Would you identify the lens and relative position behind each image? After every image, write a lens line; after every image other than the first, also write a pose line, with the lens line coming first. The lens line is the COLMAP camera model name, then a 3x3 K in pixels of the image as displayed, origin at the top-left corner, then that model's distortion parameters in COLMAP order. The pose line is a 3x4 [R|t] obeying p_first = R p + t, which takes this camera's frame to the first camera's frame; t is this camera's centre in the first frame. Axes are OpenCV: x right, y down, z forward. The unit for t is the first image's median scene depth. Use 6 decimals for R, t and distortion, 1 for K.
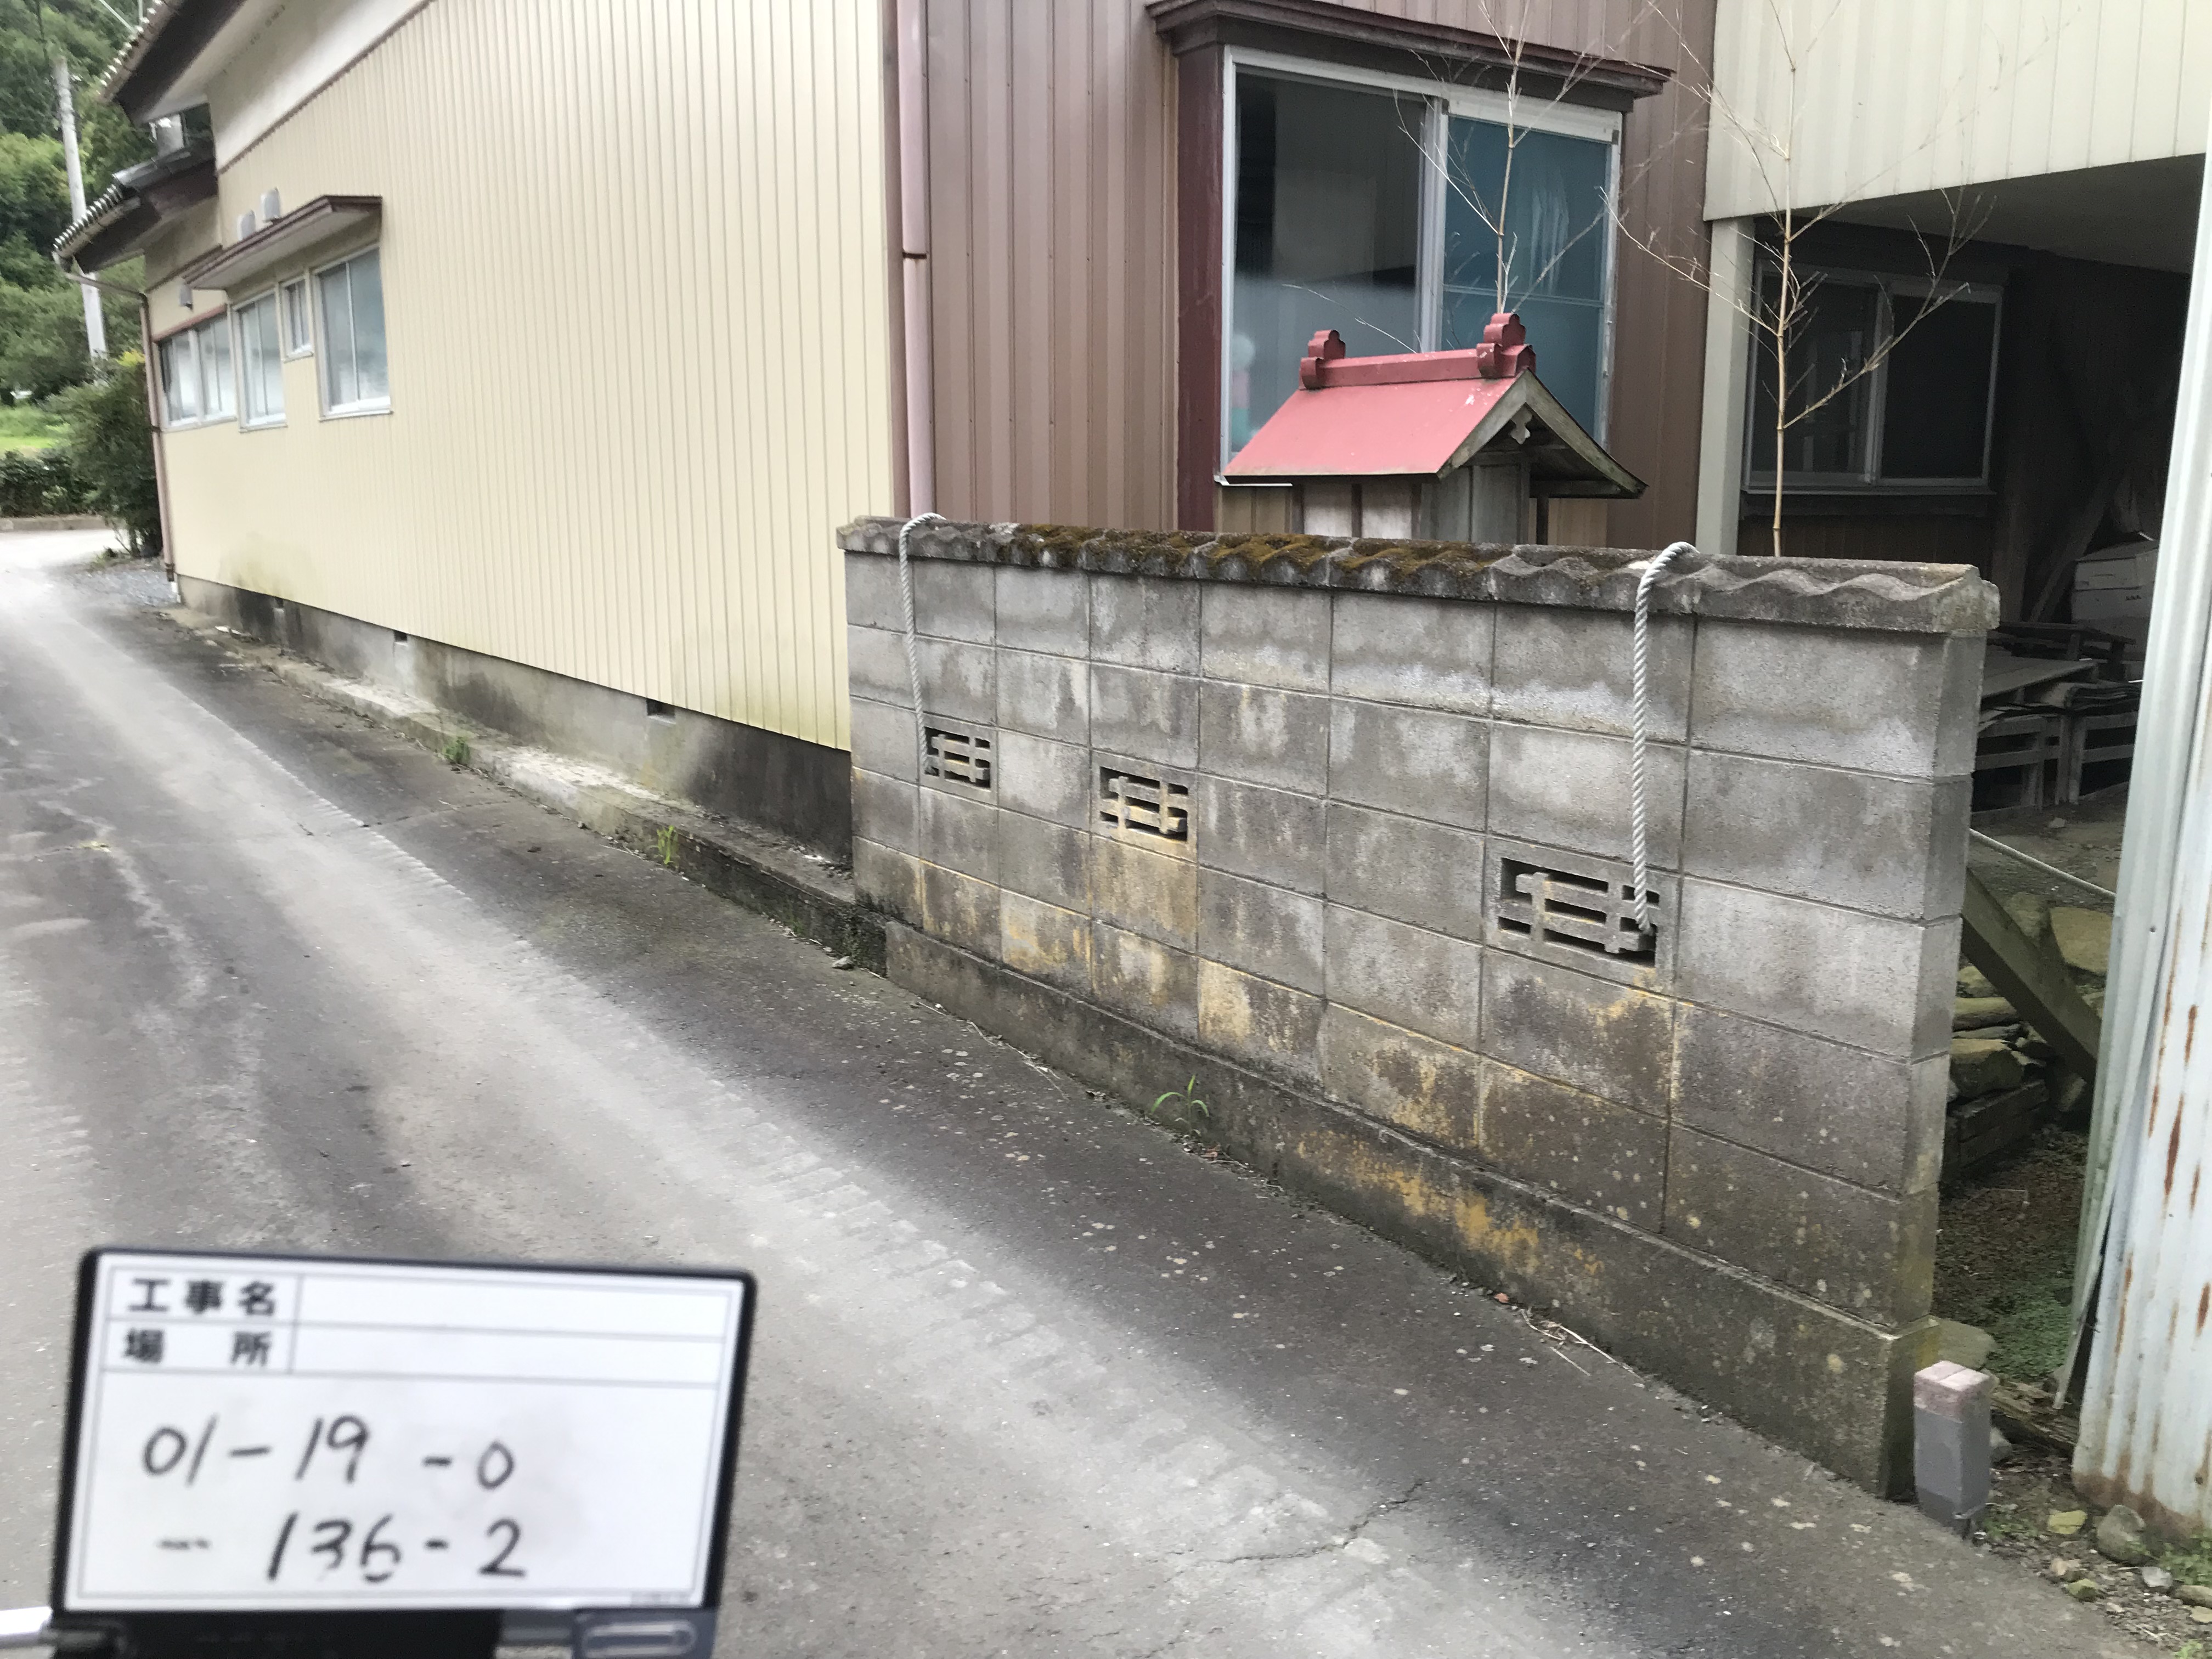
lens RADIAL K [[1808.5, 0, 1074.2], [0, 1808.5, 820.0], [0, 0, 1]] dist [0.040947, -0.054124]
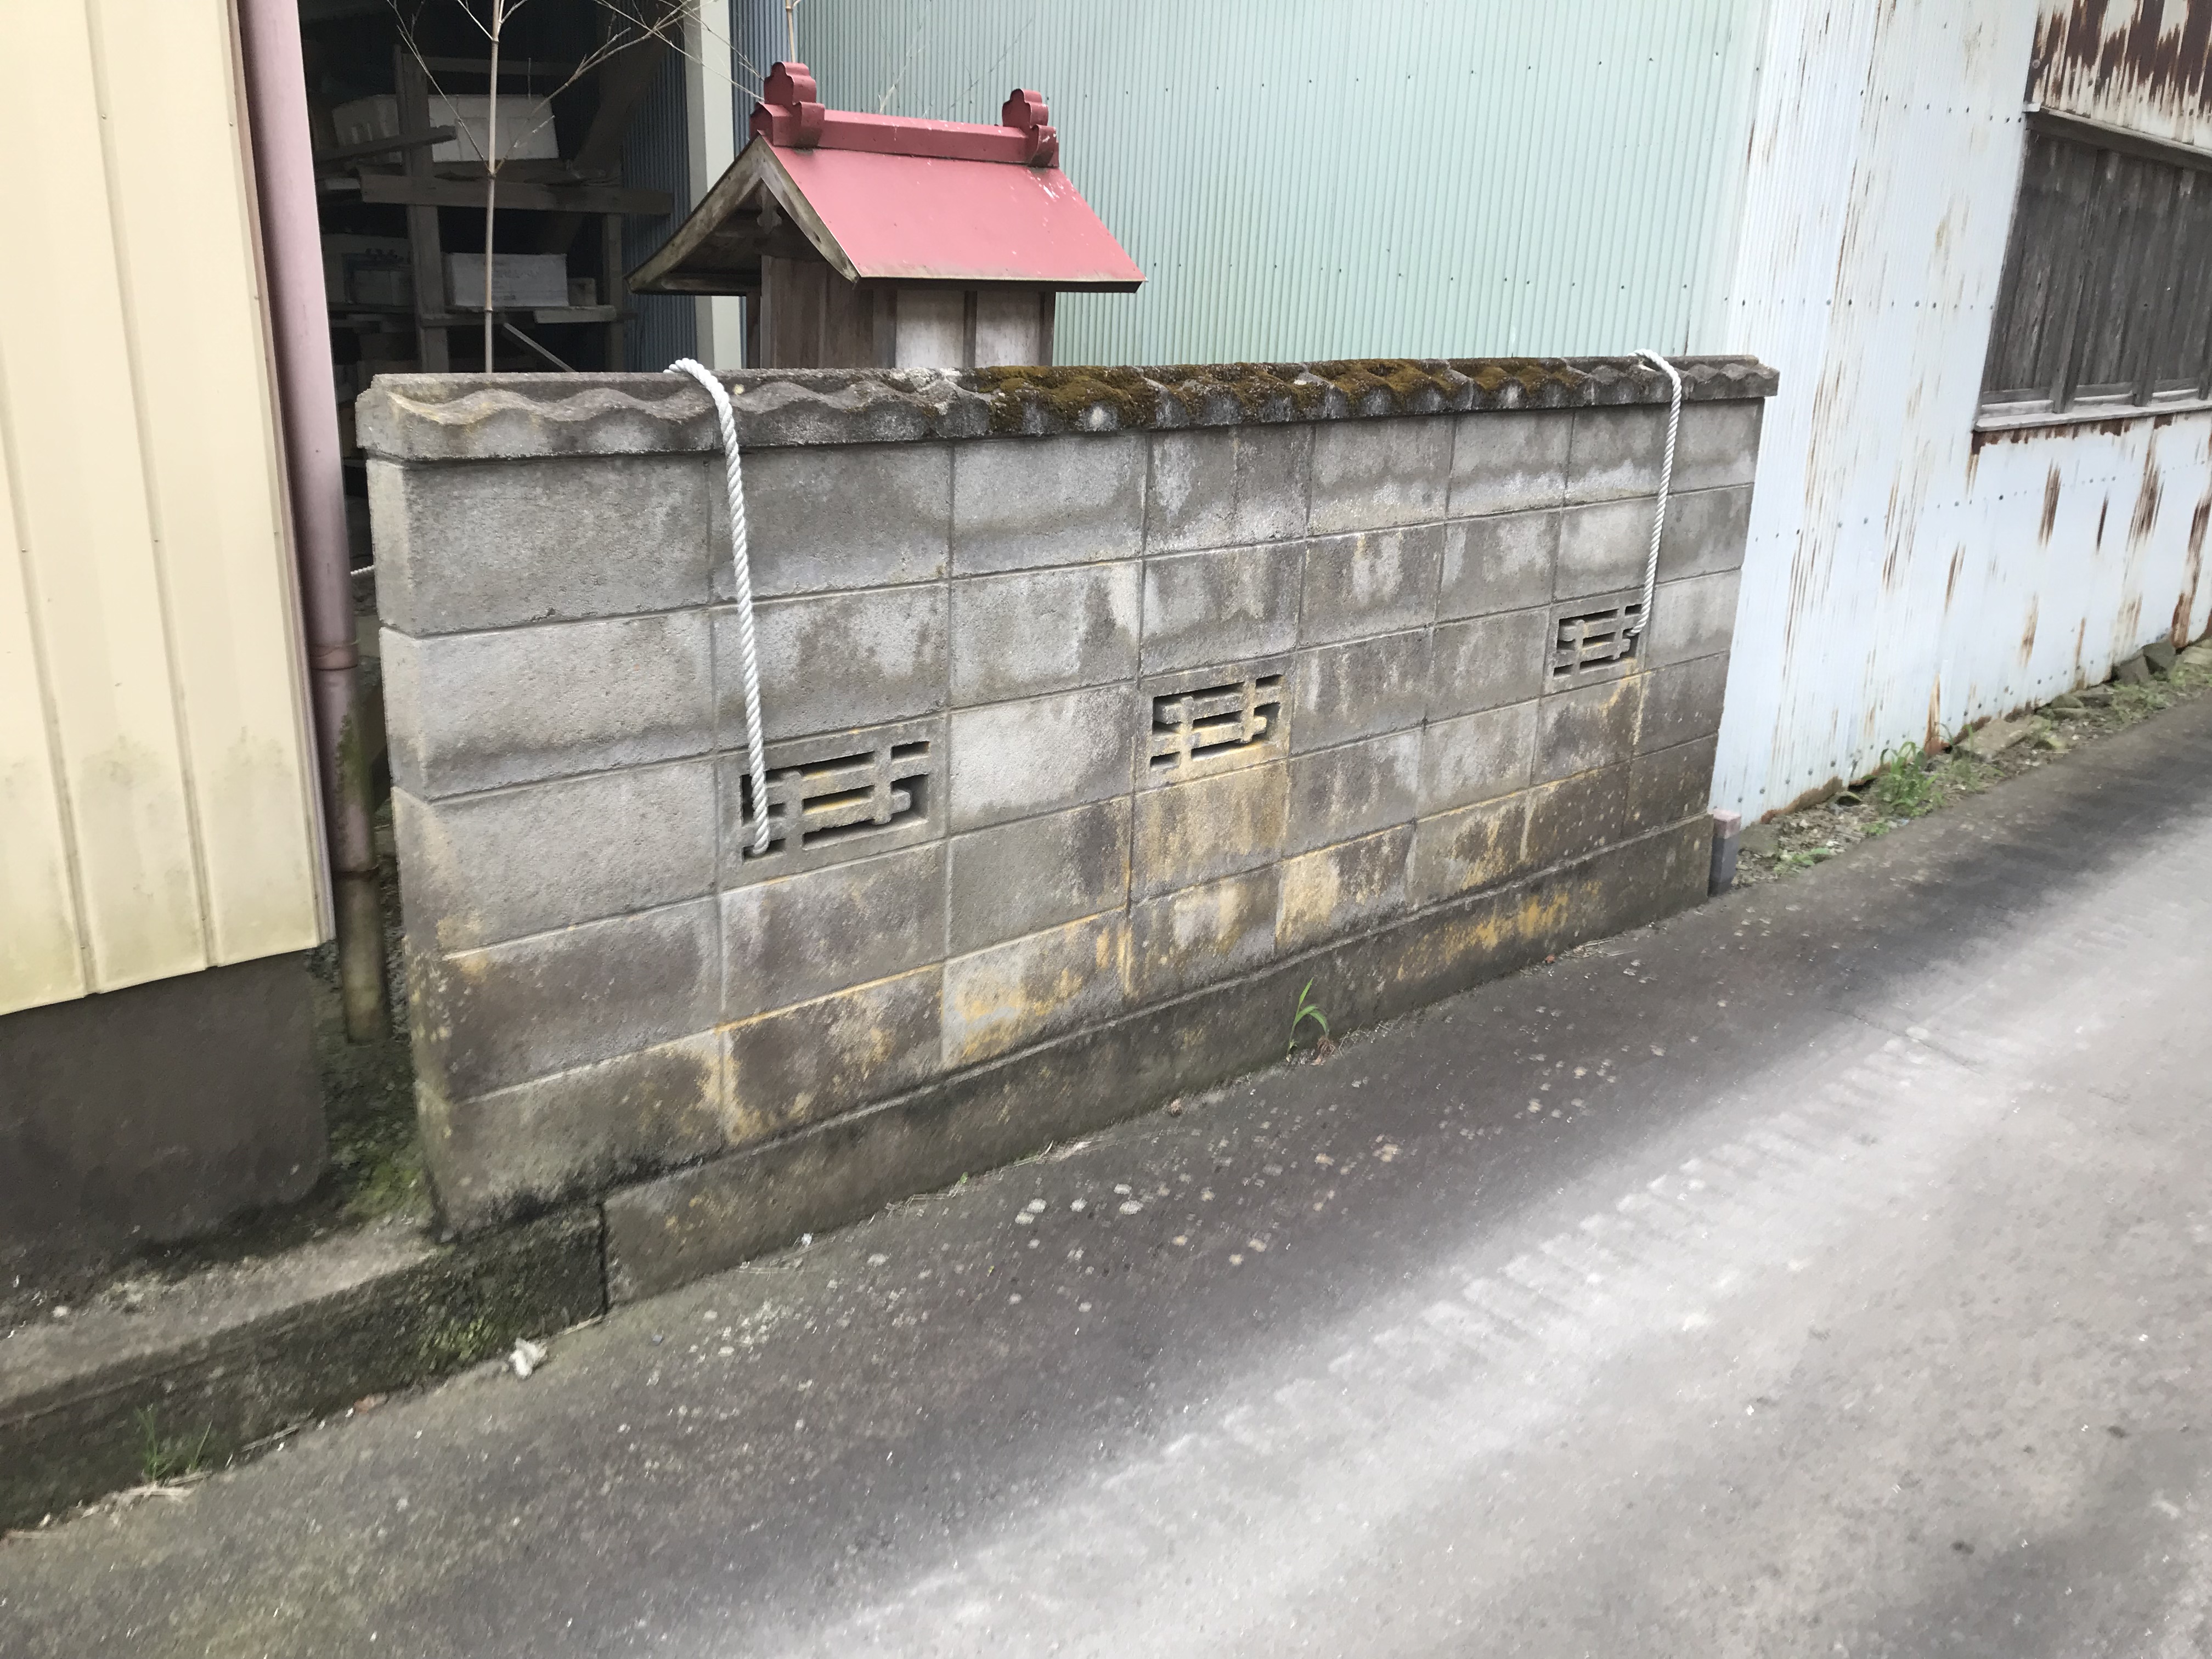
lens RADIAL K [[1808.5, 0, 1114.5], [0, 1808.5, 823.2], [0, 0, 1]] dist [0.040947, -0.054124]
pose [[-0.158952, -0.300653, 0.940395, -0.747315], [0.151082, 0.933879, 0.324106, -0.240751], [-0.975658, 0.193594, -0.103019, 1.190940]]
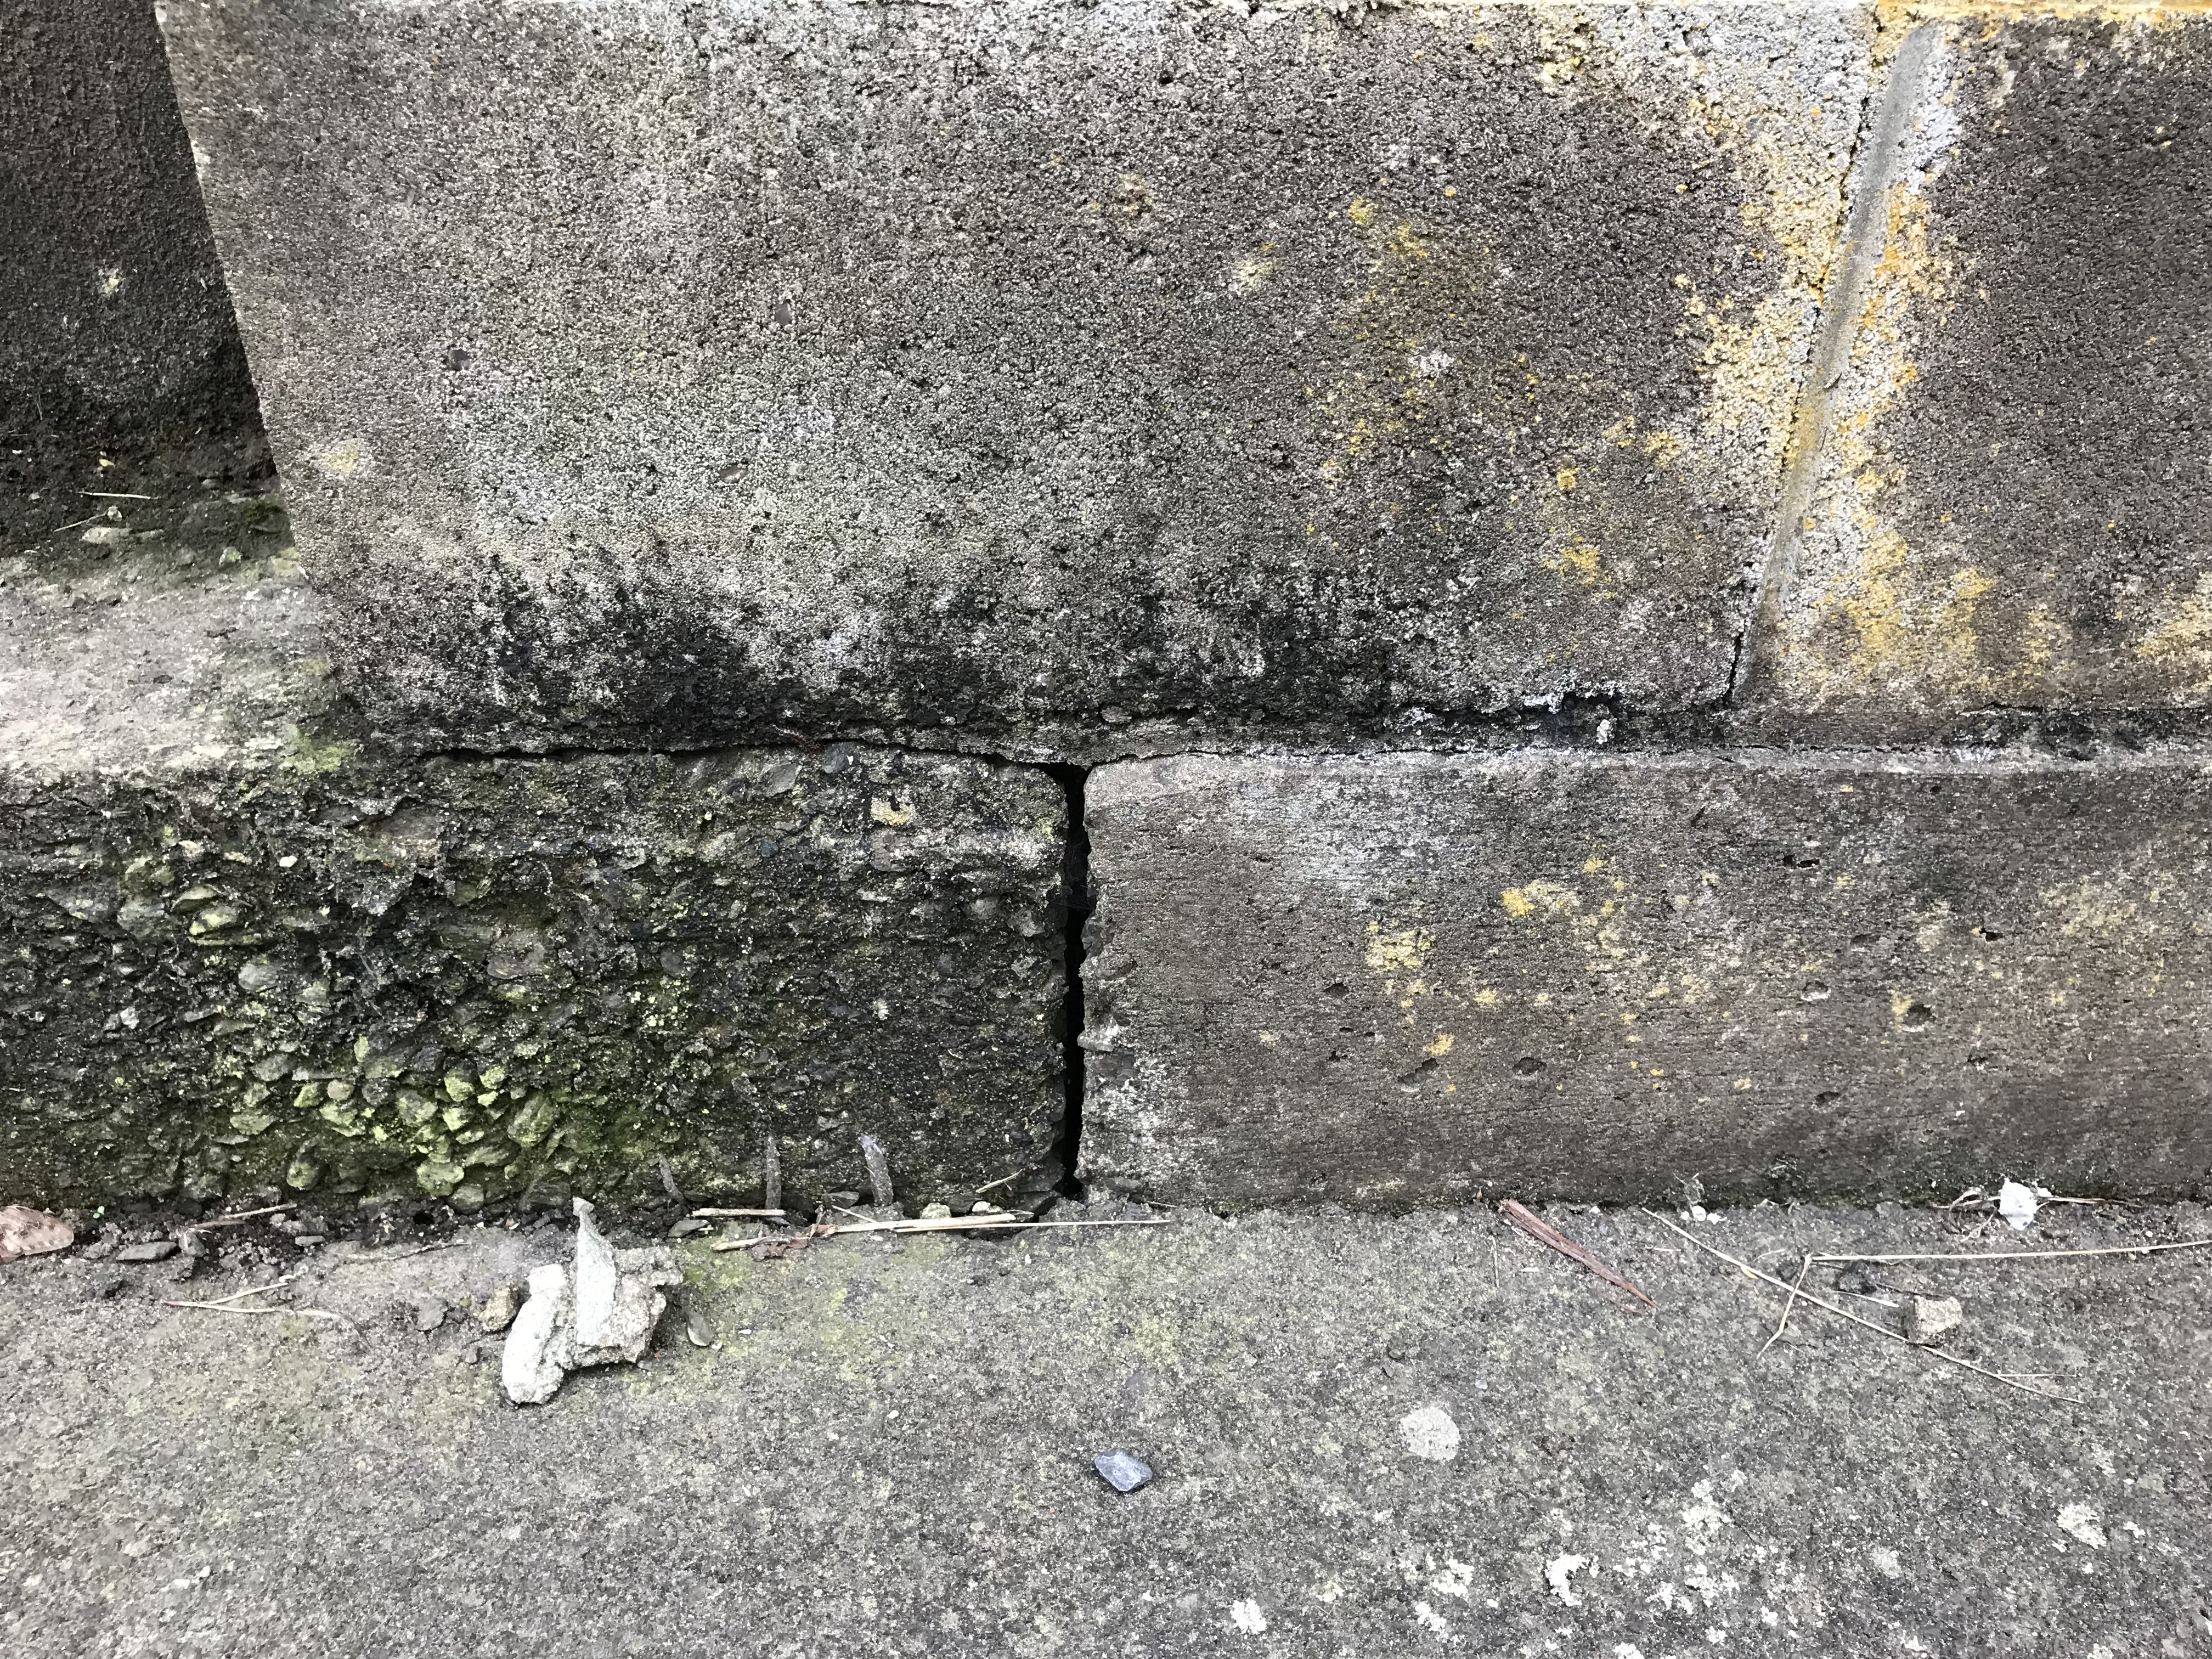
lens RADIAL K [[1808.5, 0, 1107.9], [0, 1808.5, 825.8], [0, 0, 1]] dist [0.040947, -0.054124]
pose [[0.519550, -0.476082, 0.709516, -0.236677], [0.154675, 0.869073, 0.469881, 0.013192], [-0.840323, -0.134383, 0.525165, 1.255927]]
